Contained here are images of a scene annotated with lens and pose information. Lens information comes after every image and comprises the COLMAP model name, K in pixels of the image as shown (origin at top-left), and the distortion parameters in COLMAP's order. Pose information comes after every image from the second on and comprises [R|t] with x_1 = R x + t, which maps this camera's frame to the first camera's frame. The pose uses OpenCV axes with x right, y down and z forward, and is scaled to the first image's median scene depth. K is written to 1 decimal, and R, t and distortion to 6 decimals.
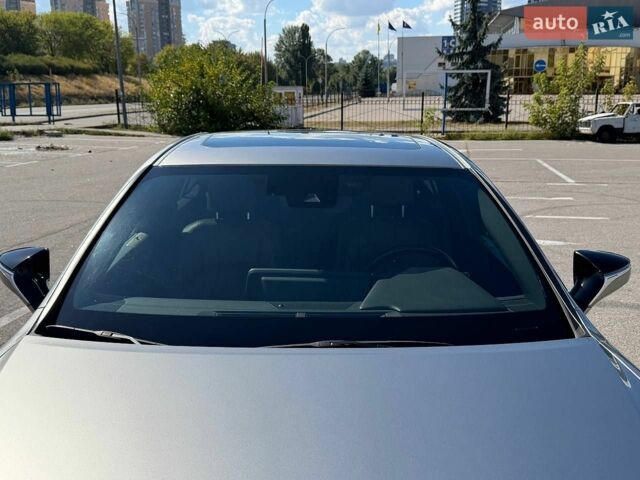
lens RADIAL K [[631.7, 0, 319.3], [0, 631.7, 241.3], [0, 0, 1]] dist [0.119595, -0.230671]
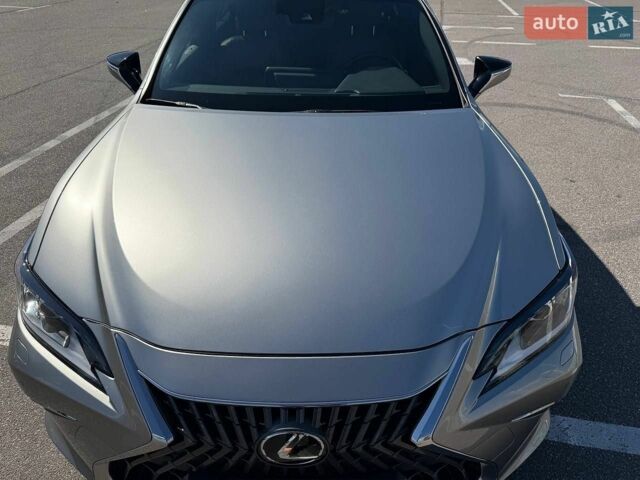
lens RADIAL K [[457.2, 0, 321.1], [0, 457.2, 246.6], [0, 0, 1]] dist [-0.007473, -0.007352]
pose [[0.999960, 0.006982, -0.005600, 0.034722], [-0.004437, 0.930079, 0.367332, 0.041881], [0.007773, -0.367292, 0.930073, -0.207203]]
